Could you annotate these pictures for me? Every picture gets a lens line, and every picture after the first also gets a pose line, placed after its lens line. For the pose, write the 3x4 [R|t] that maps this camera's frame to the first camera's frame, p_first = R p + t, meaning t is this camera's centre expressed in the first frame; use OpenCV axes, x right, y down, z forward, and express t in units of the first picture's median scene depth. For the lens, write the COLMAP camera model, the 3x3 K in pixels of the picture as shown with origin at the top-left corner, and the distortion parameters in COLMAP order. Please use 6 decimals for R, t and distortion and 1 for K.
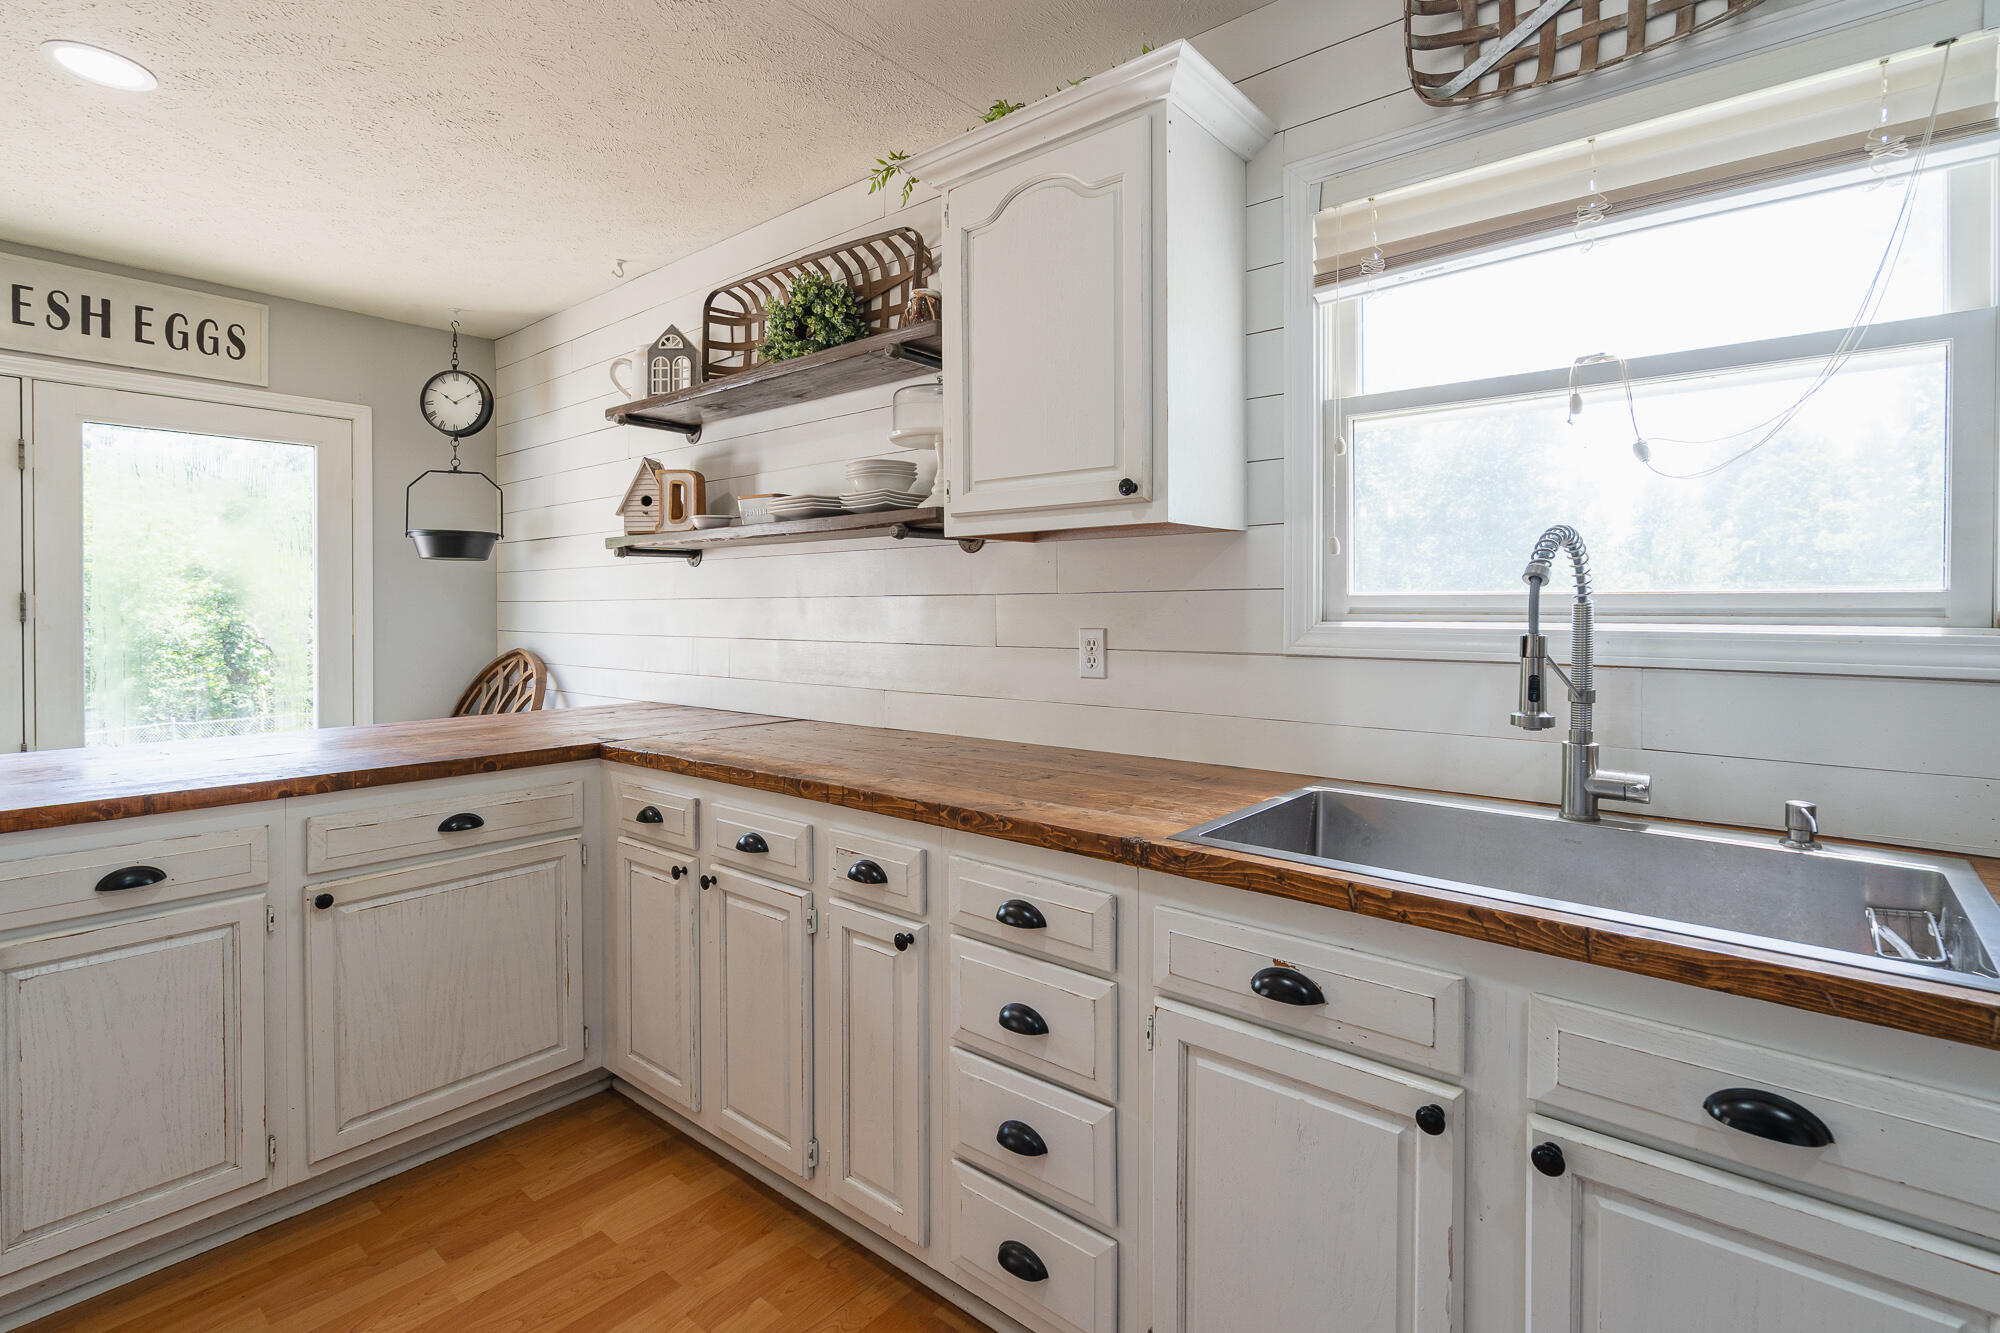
lens RADIAL K [[926.3, 0, 1039.3], [0, 926.3, 611.6], [0, 0, 1]] dist [-0.004469, 0.000234]
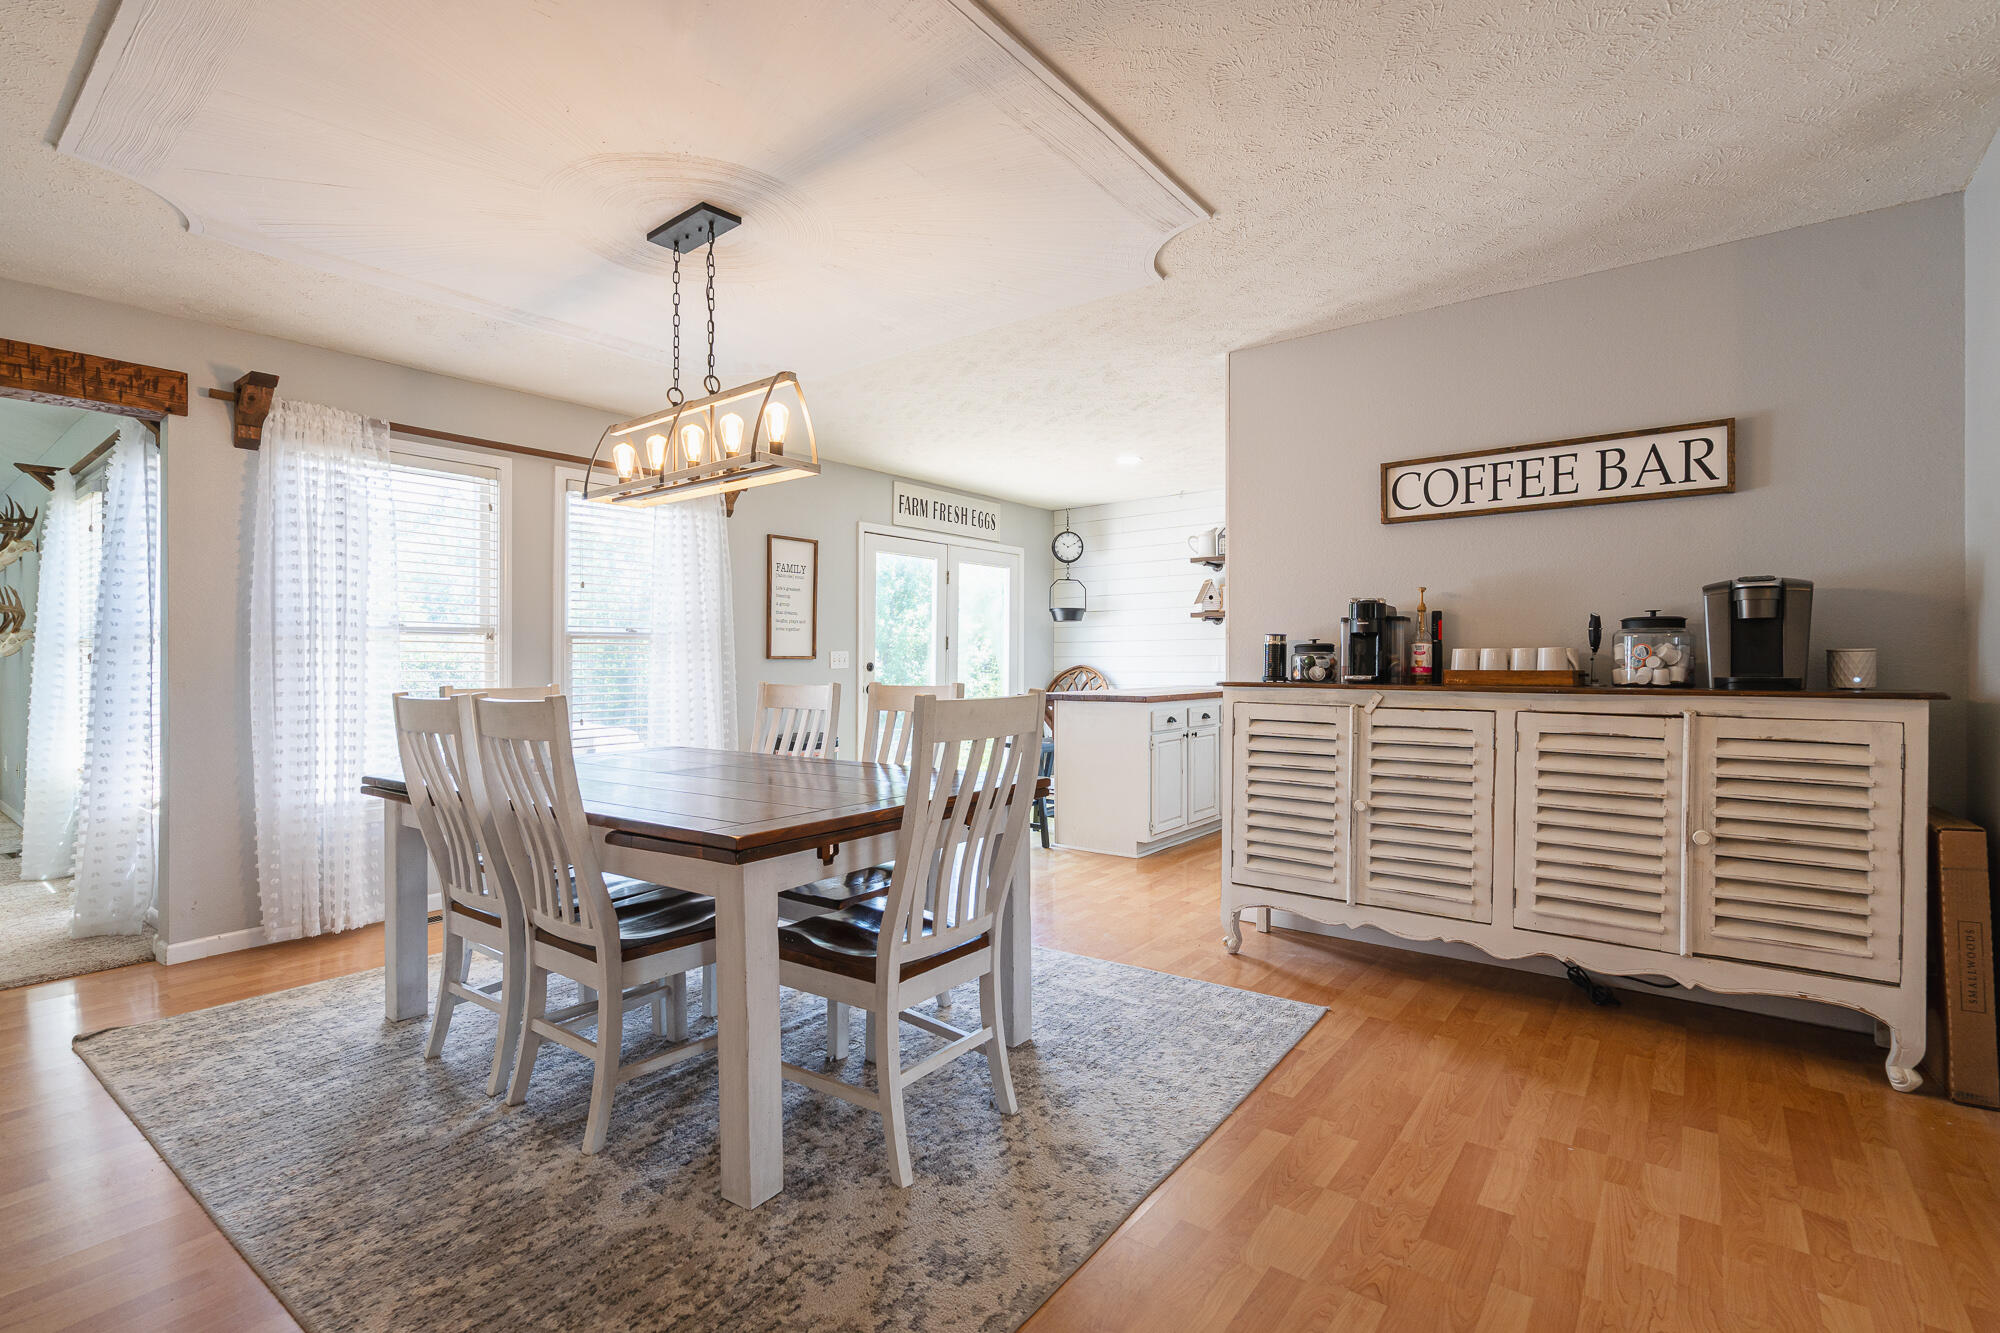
lens RADIAL K [[909.0, 0, 993.5], [0, 909.0, 662.0], [0, 0, 1]] dist [-0.014436, 0.000133]
pose [[0.999894, -0.005539, 0.013480, -1.225419], [0.005635, 0.999959, -0.007085, 0.072158], [-0.013440, 0.007160, 0.999884, -1.555830]]
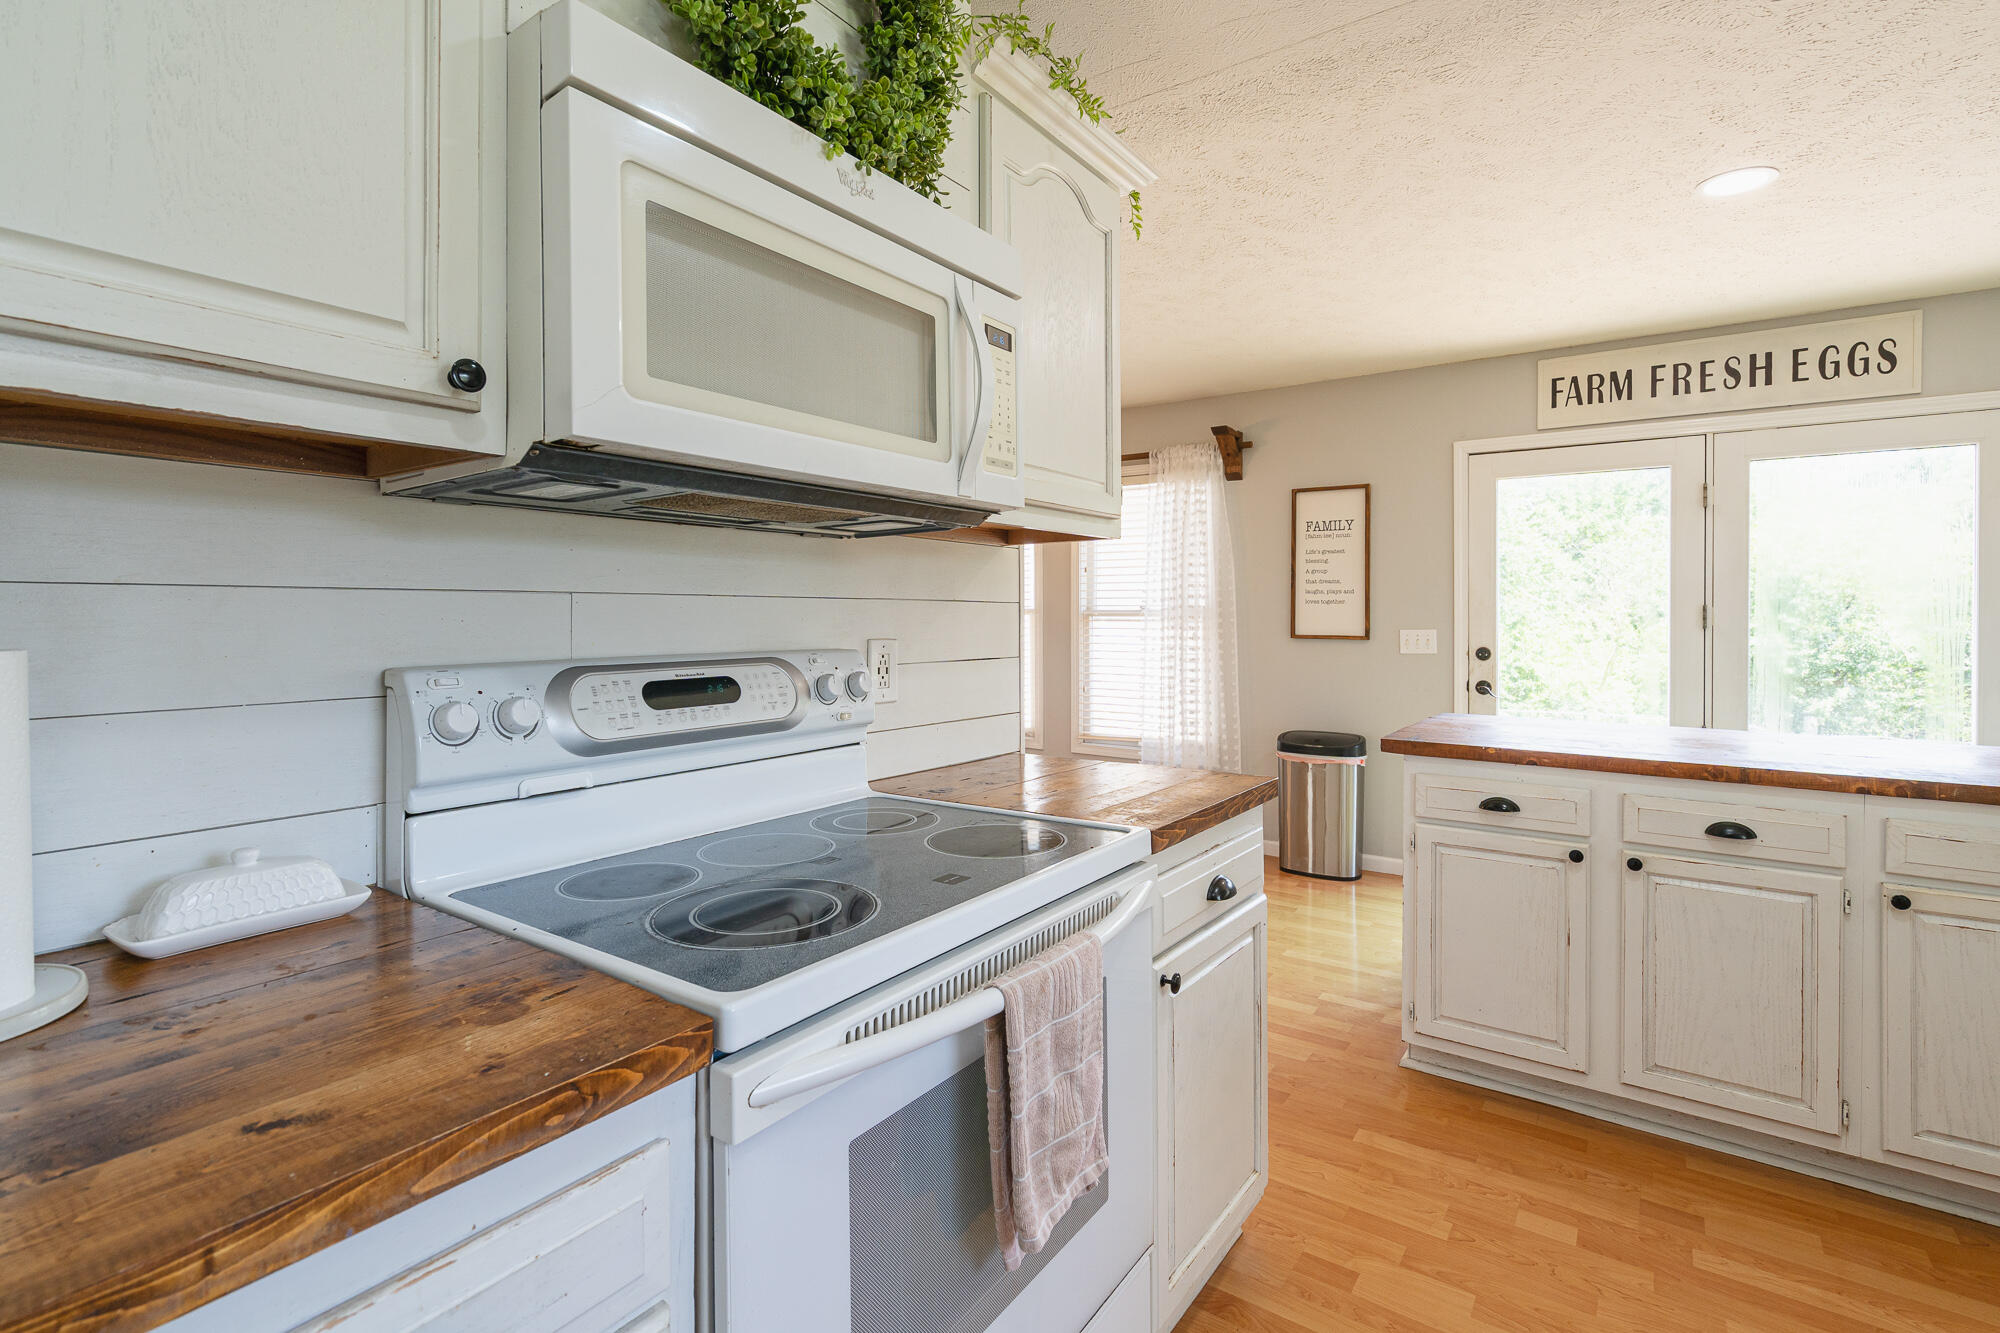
lens RADIAL K [[939.3, 0, 996.4], [0, 939.3, 611.7], [0, 0, 1]] dist [0.002740, 0.000586]
pose [[0.059378, -0.001170, -0.998235, 0.143609], [-0.010953, 0.999938, -0.001824, 0.001674], [0.998175, 0.011042, 0.059361, -0.048869]]
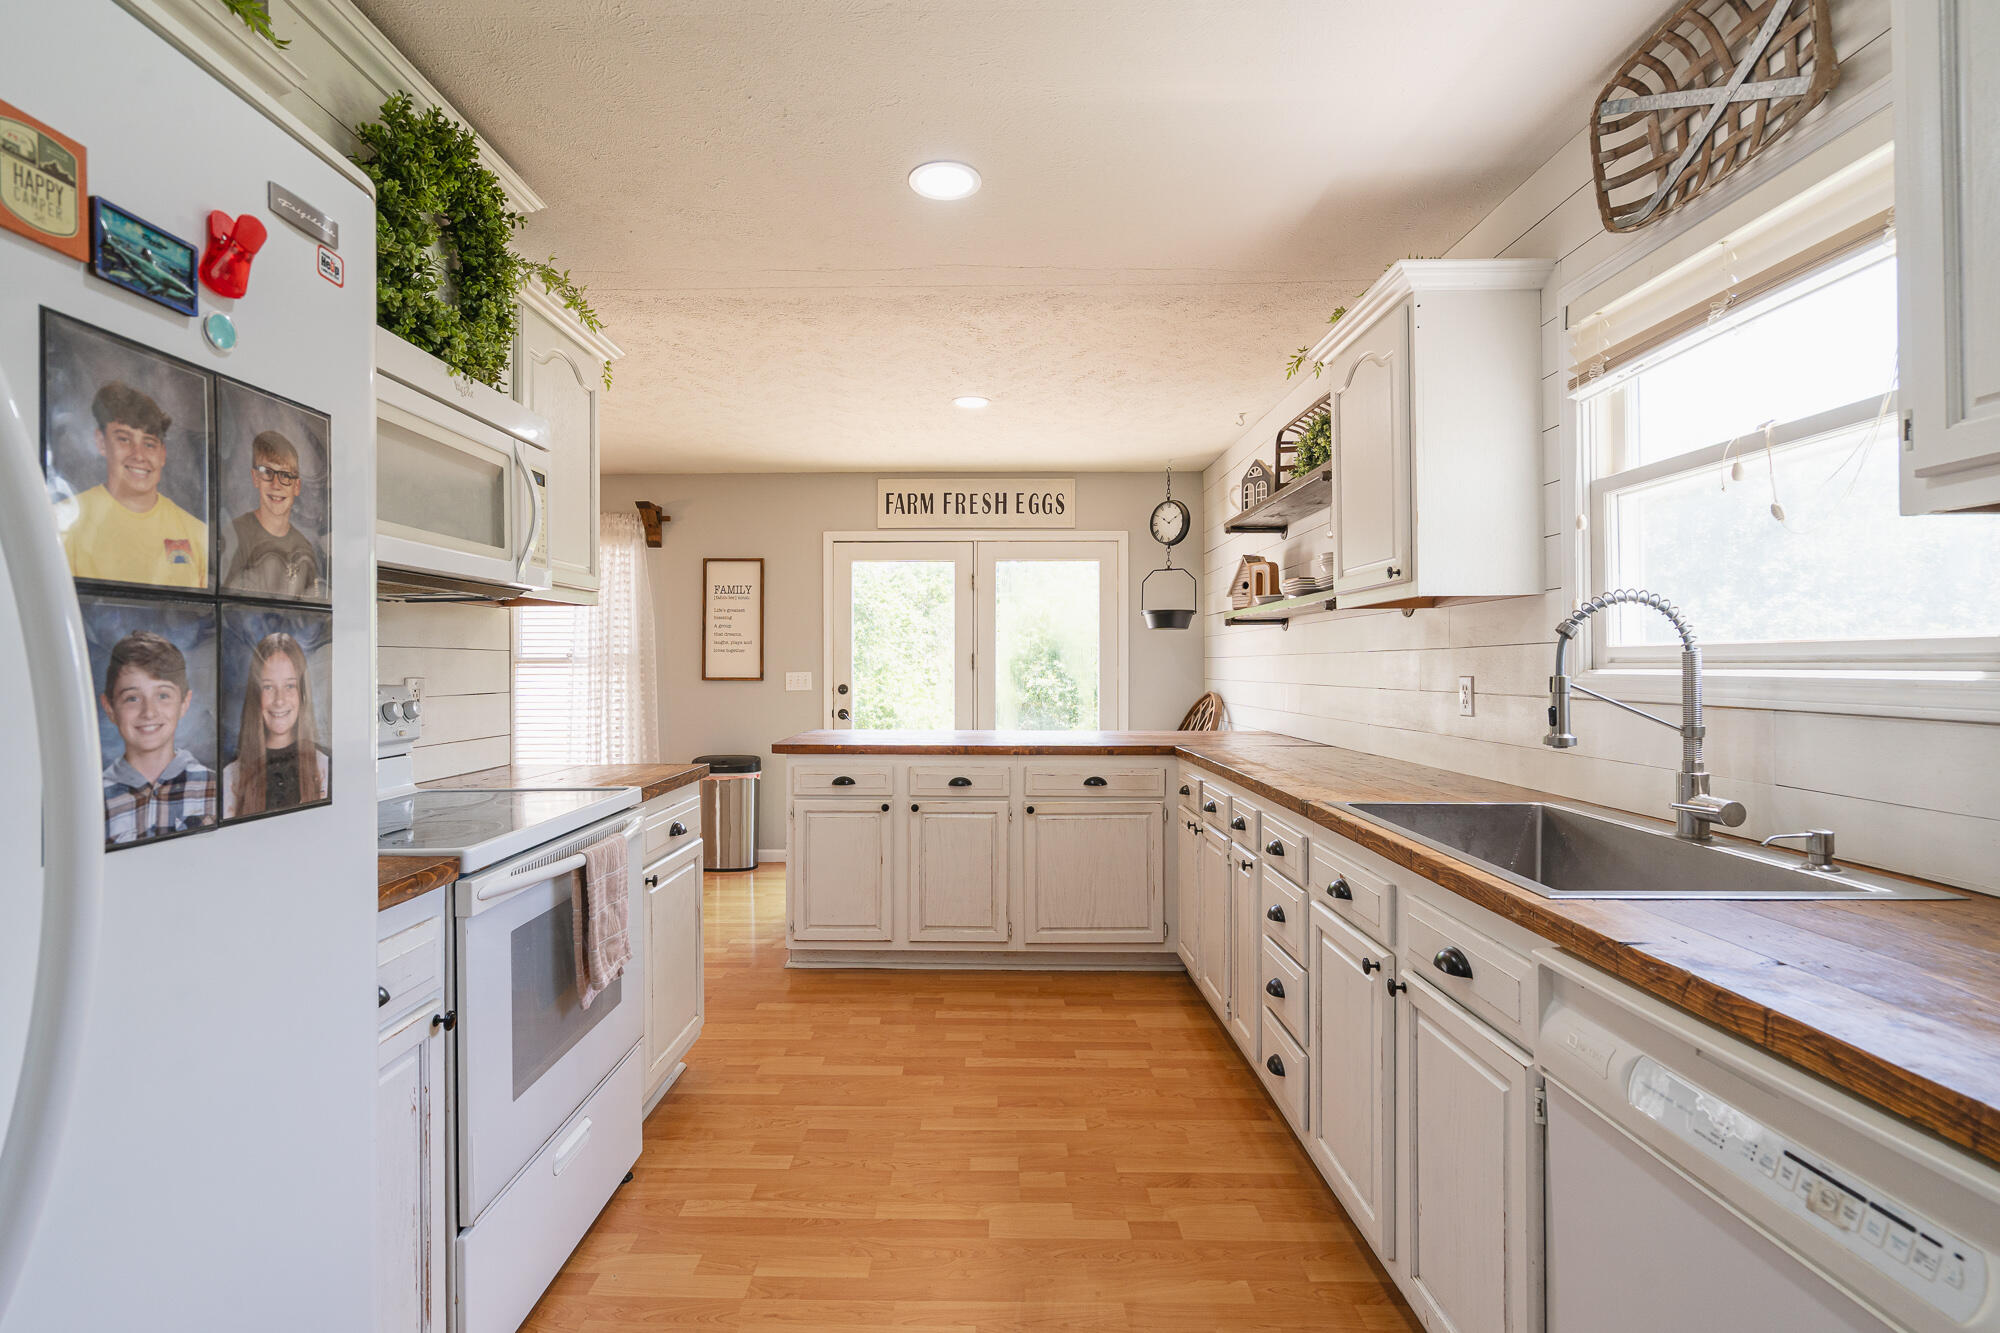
lens RADIAL K [[946.5, 0, 976.4], [0, 946.5, 652.6], [0, 0, 1]] dist [-0.028054, 0.000180]
pose [[0.613783, -0.008513, -0.789429, 0.539348], [-0.005962, 0.999863, -0.015418, 0.008625], [0.789452, 0.014170, 0.613649, -0.238728]]
